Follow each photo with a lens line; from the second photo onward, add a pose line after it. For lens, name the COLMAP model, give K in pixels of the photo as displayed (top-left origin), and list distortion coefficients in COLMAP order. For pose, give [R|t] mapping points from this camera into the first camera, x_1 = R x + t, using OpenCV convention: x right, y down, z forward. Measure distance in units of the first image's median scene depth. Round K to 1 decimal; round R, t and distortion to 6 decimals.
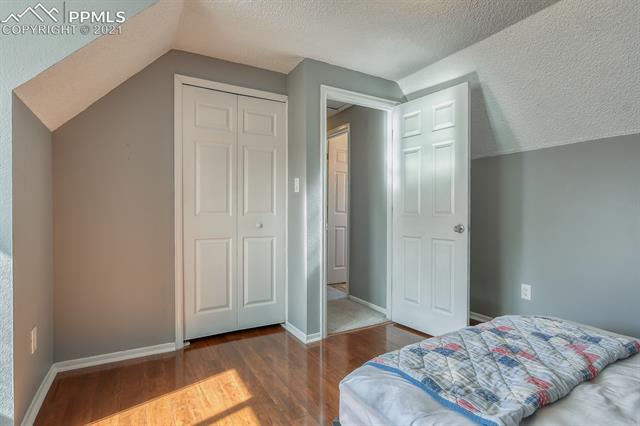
lens RADIAL K [[327.6, 0, 318.9], [0, 327.6, 212.8], [0, 0, 1]] dist [-0.005990, -0.000356]
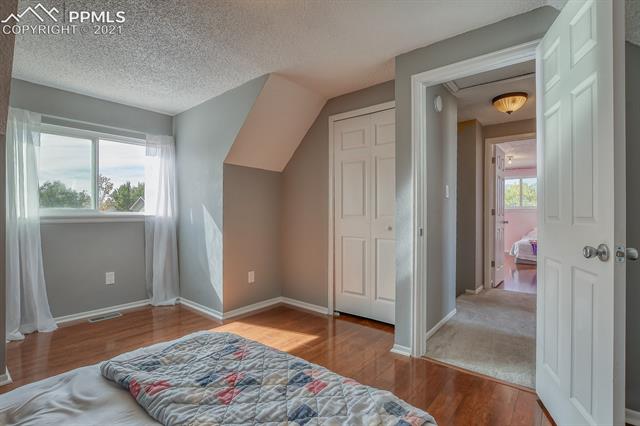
lens RADIAL K [[300.4, 0, 318.8], [0, 300.4, 213.5], [0, 0, 1]] dist [-0.012480, 0.000454]
pose [[0.363708, -0.003762, -0.931506, 0.688244], [-0.007731, 0.999945, -0.007057, -0.000225], [0.931481, 0.009768, 0.363659, 0.460290]]
